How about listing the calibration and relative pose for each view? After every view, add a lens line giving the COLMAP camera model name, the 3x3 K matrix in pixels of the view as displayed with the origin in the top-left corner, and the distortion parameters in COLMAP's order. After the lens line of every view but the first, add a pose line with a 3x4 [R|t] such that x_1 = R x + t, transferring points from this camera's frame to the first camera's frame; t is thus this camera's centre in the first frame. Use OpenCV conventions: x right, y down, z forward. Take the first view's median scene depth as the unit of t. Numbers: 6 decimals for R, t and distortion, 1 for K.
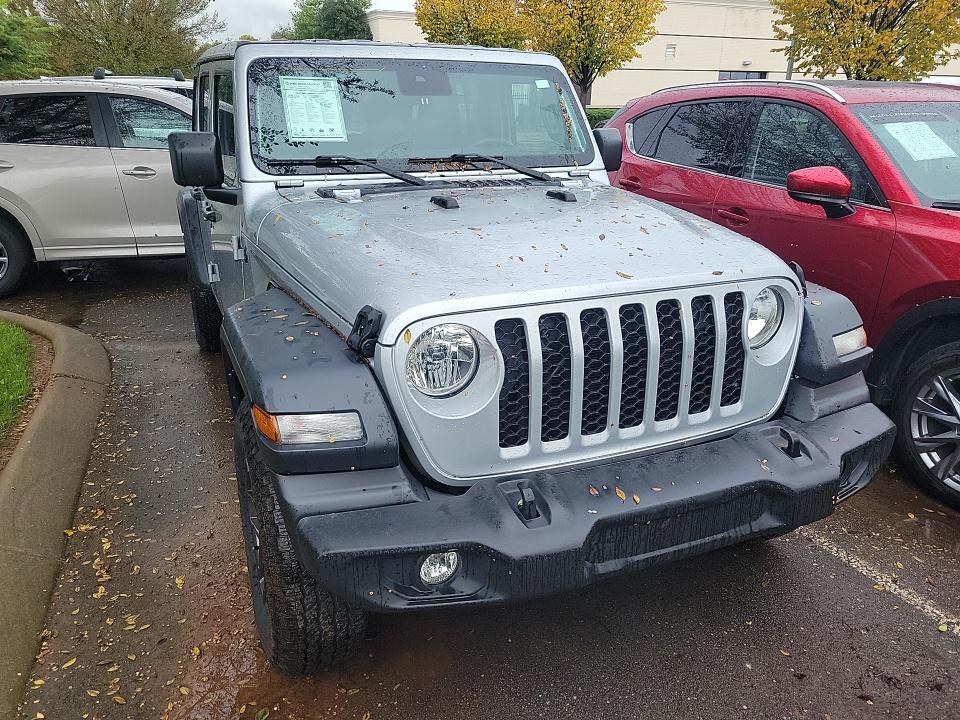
lens RADIAL K [[722.0, 0, 476.0], [0, 722.0, 361.9], [0, 0, 1]] dist [0.034542, -0.012747]
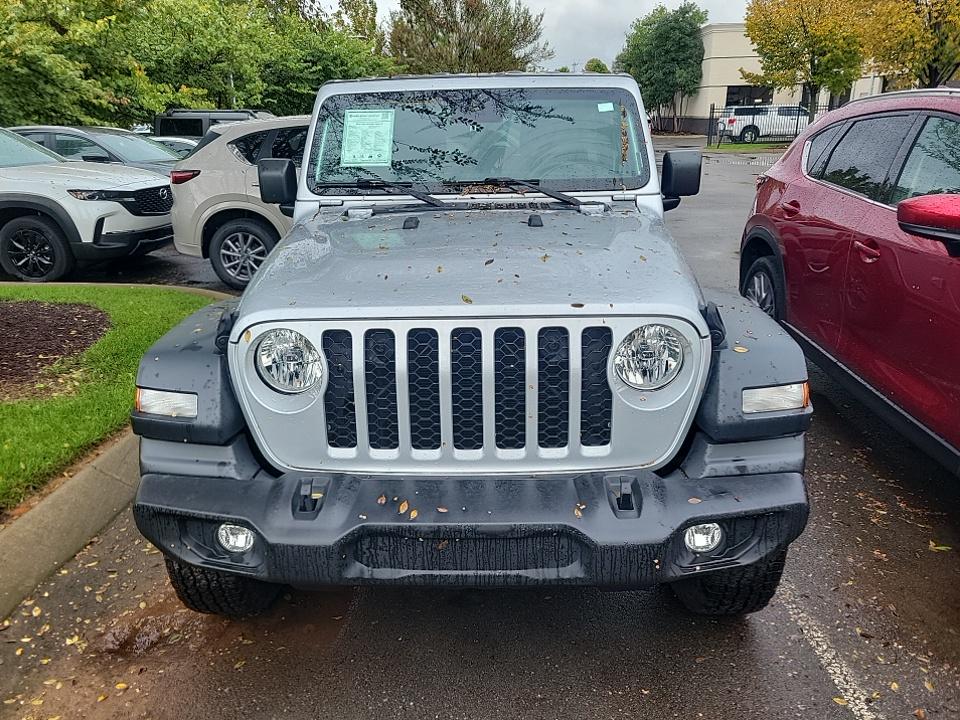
lens RADIAL K [[722.0, 0, 470.1], [0, 722.0, 358.1], [0, 0, 1]] dist [0.034542, -0.012747]
pose [[0.907900, 0.107001, -0.405301, 0.441413], [-0.117772, 0.993039, -0.001649, -0.025597], [0.402303, 0.049230, 0.914182, 0.050329]]
